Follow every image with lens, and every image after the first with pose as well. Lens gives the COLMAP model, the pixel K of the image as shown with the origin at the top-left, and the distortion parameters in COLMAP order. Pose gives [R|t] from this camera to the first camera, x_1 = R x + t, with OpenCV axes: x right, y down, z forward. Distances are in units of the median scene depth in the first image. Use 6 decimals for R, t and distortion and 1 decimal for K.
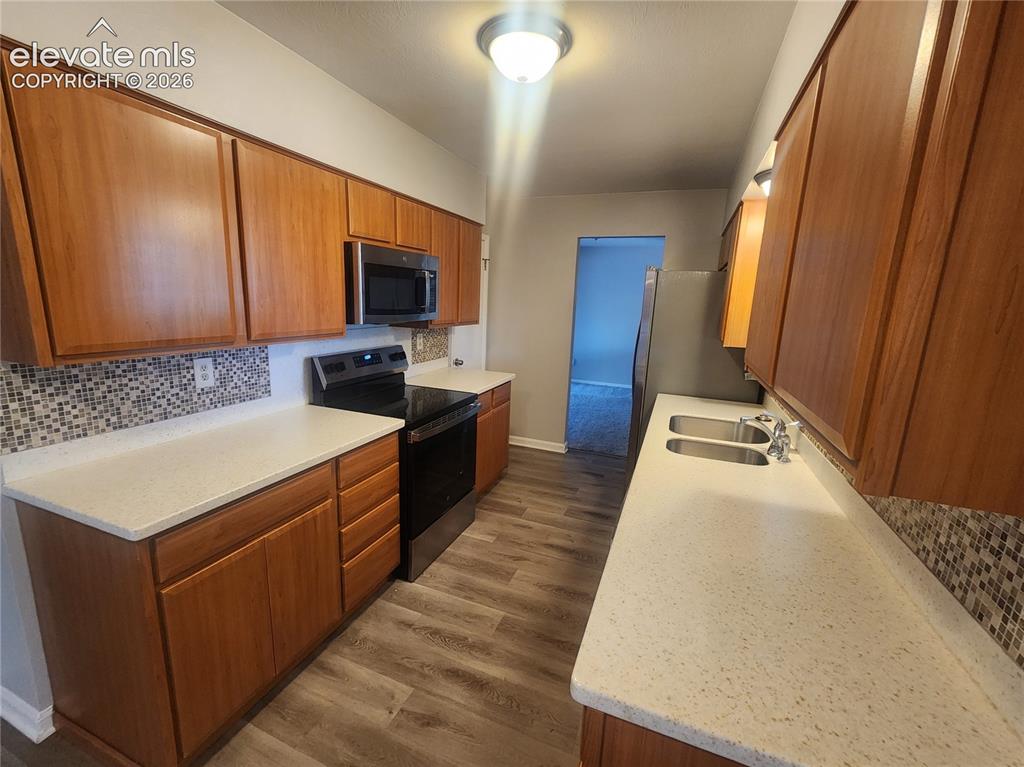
lens RADIAL K [[430.4, 0, 512.0], [0, 430.4, 383.5], [0, 0, 1]] dist [0.001182, 0.000713]
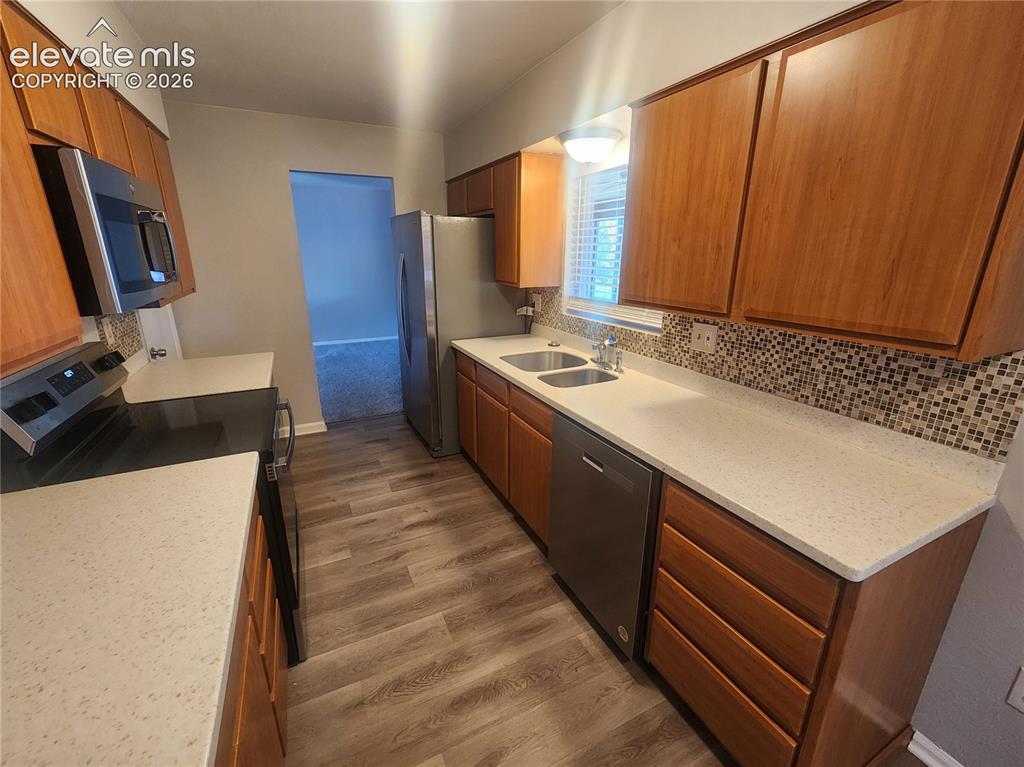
lens RADIAL K [[427.2, 0, 506.5], [0, 427.2, 378.3], [0, 0, 1]] dist [-0.000013, -0.000036]
pose [[0.681485, -0.246403, 0.689104, -0.383223], [0.167048, 0.969131, 0.181331, -0.070829], [-0.712512, -0.008461, 0.701609, 0.262661]]
